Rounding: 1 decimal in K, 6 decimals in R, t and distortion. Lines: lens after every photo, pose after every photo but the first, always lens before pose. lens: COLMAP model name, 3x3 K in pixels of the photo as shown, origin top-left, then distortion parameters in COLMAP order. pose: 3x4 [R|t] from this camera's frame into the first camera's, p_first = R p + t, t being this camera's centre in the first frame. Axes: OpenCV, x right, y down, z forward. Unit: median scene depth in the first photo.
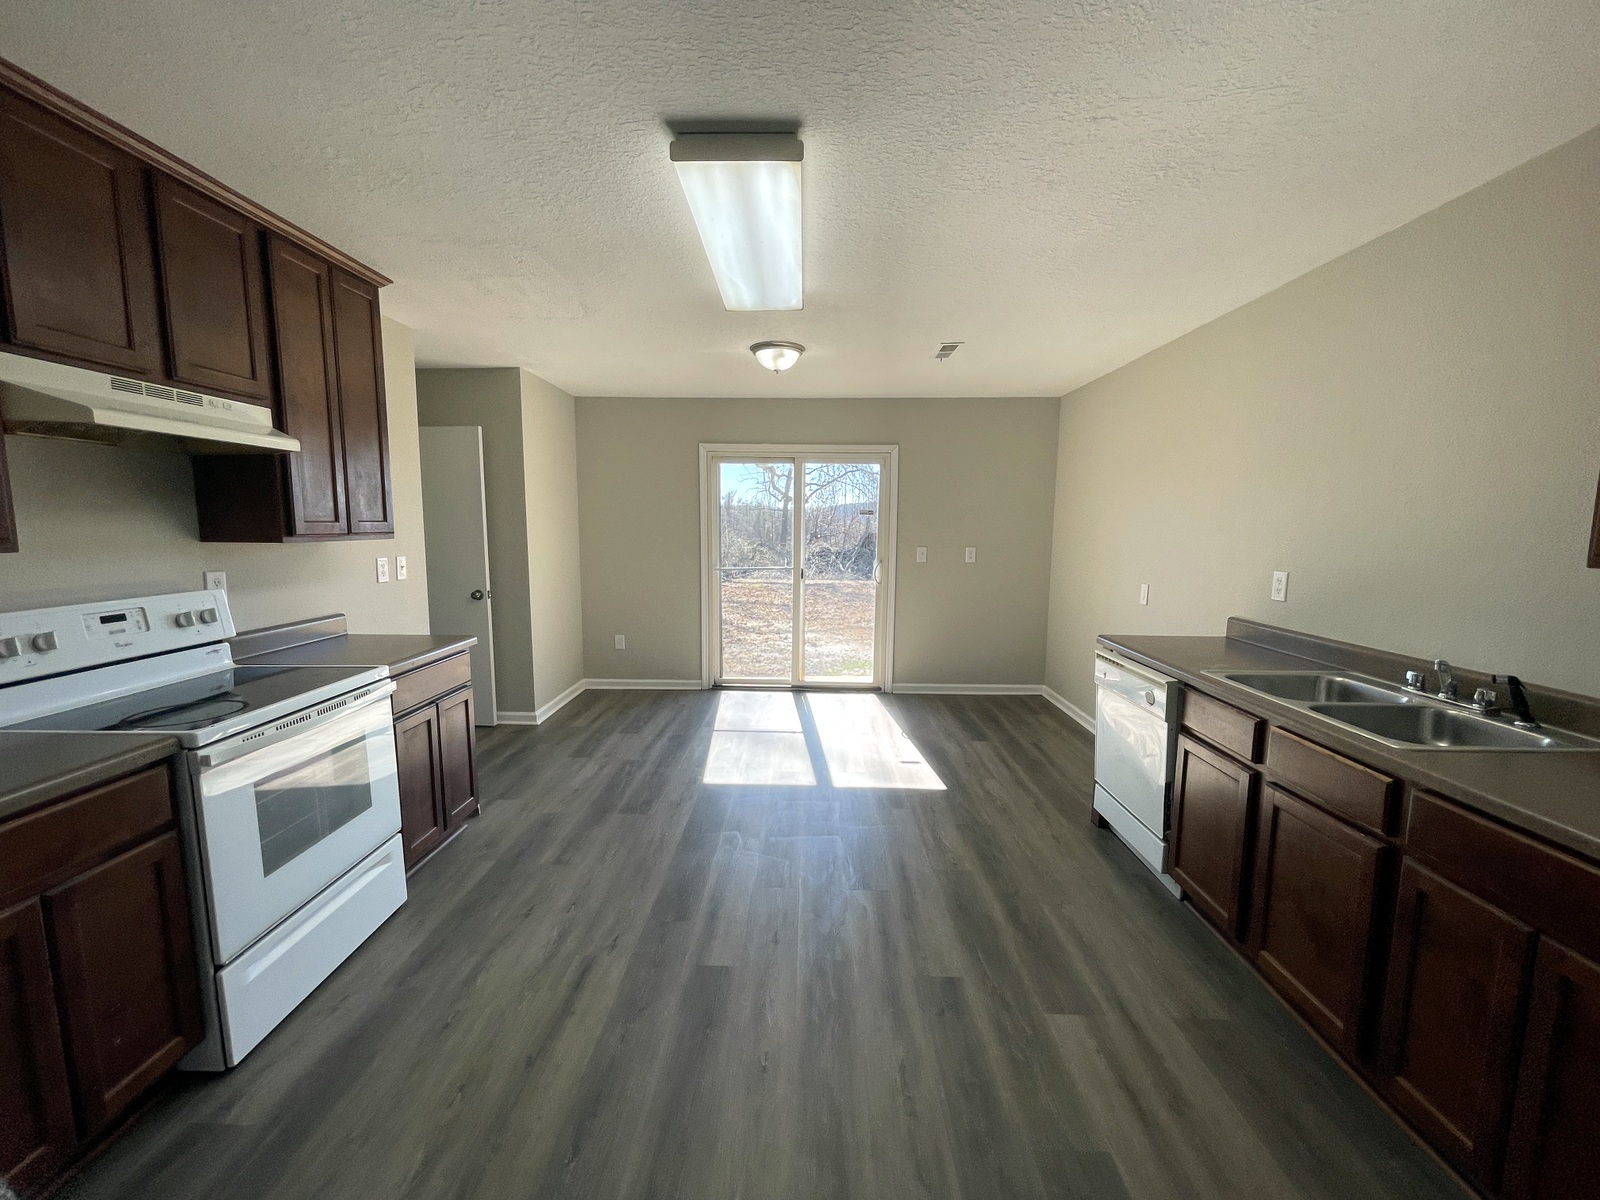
lens RADIAL K [[642.5, 0, 800.0], [0, 642.5, 600.0], [0, 0, 1]] dist [-0.001186, 0.000131]
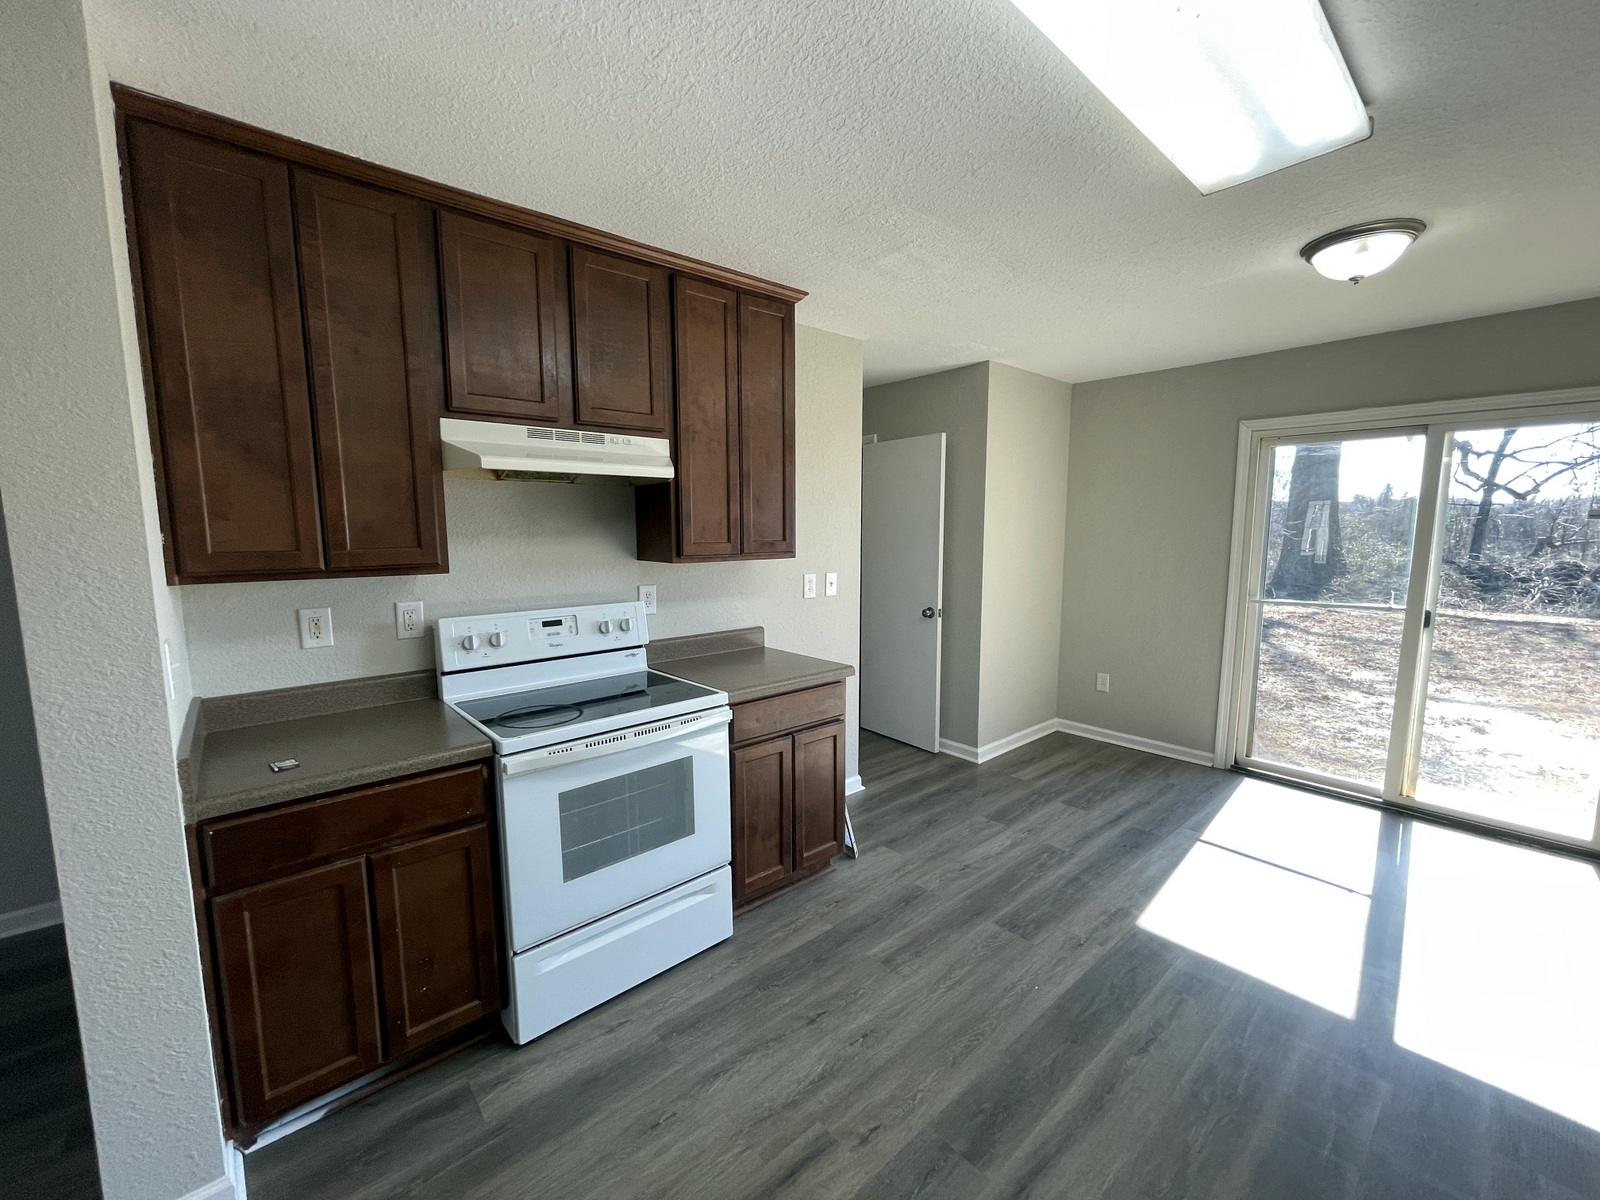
lens RADIAL K [[648.5, 0, 801.8], [0, 648.5, 603.1], [0, 0, 1]] dist [-0.001585, 0.000023]
pose [[0.668387, 0.079047, -0.739602, 0.126640], [-0.079744, 0.996221, 0.034408, -0.065793], [0.739527, 0.035981, 0.672165, 0.368736]]
